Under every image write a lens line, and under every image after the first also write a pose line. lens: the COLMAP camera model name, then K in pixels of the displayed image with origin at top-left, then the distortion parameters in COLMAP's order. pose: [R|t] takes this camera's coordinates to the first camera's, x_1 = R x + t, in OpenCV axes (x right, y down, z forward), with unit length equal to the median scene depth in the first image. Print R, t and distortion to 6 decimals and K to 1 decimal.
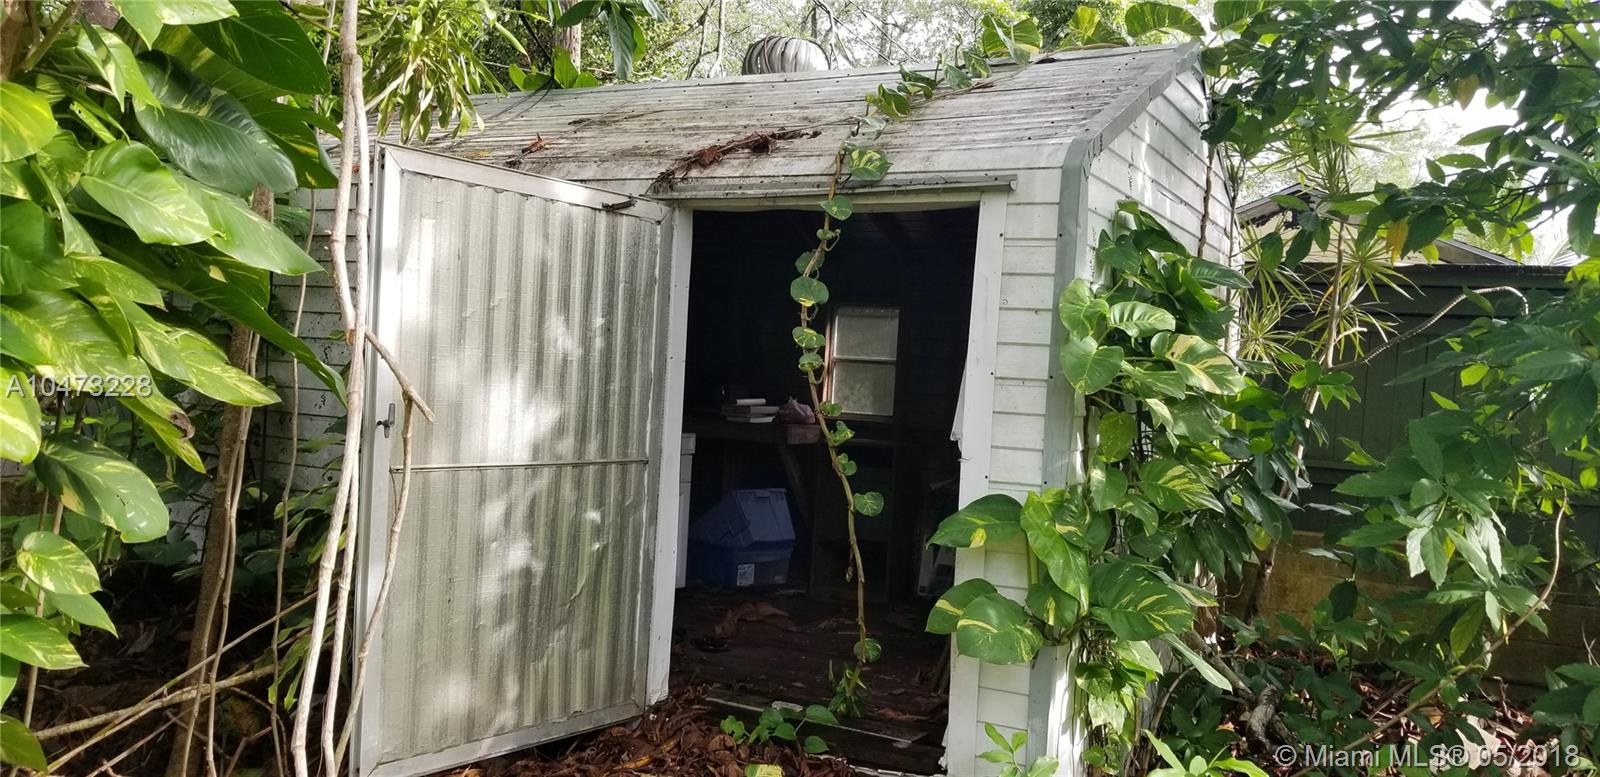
lens RADIAL K [[1240.5, 0, 805.9], [0, 1240.5, 379.7], [0, 0, 1]] dist [0.106305, -0.201907]
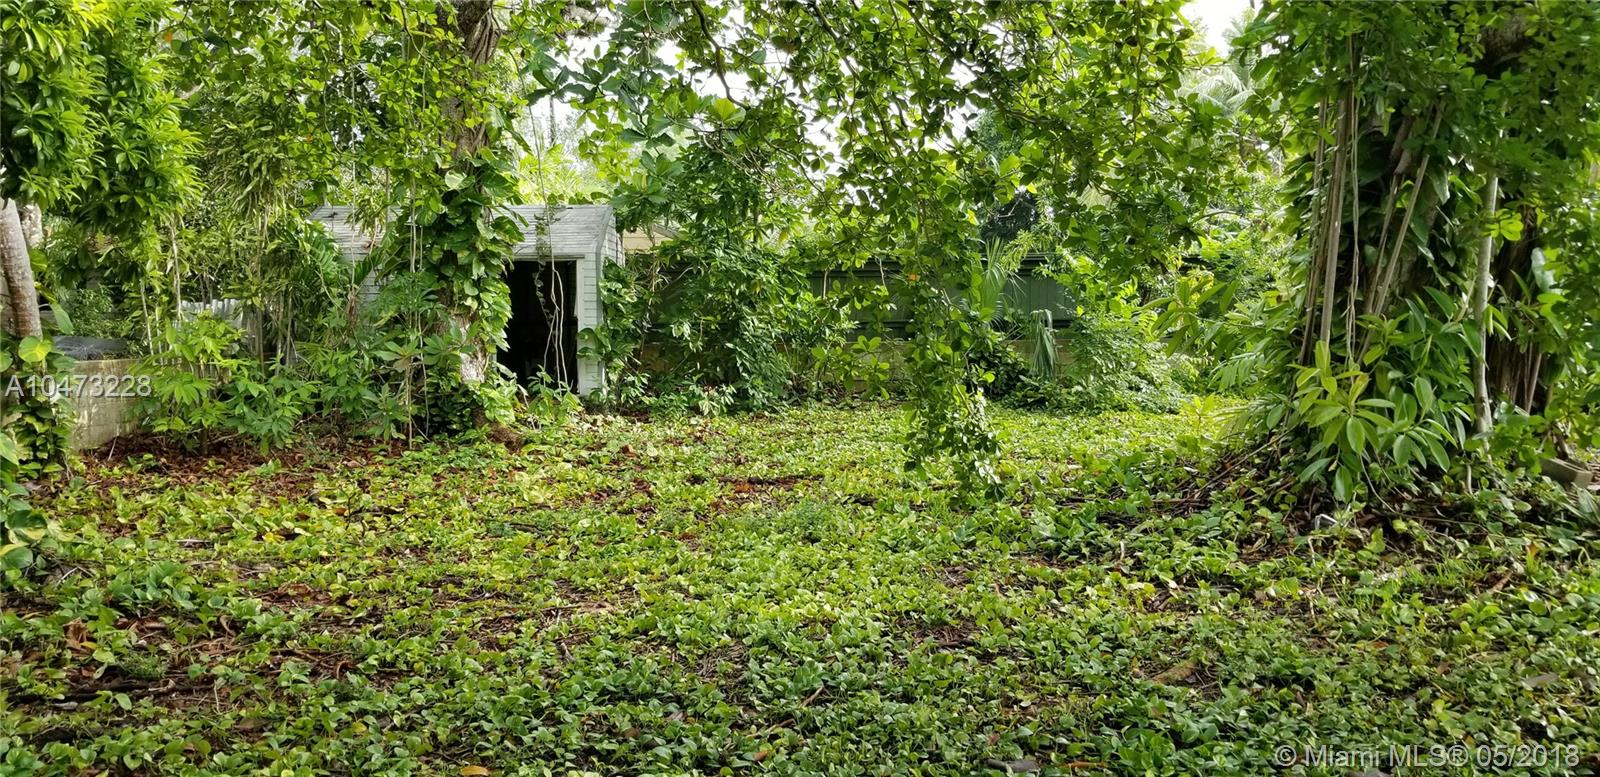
lens RADIAL K [[1240.5, 0, 805.9], [0, 1240.5, 379.7], [0, 0, 1]] dist [0.106305, -0.201907]
pose [[0.863829, -0.097728, 0.494215, -1.325013], [0.060888, 0.994066, 0.090146, -0.072921], [-0.500092, -0.047779, 0.864653, -3.089881]]
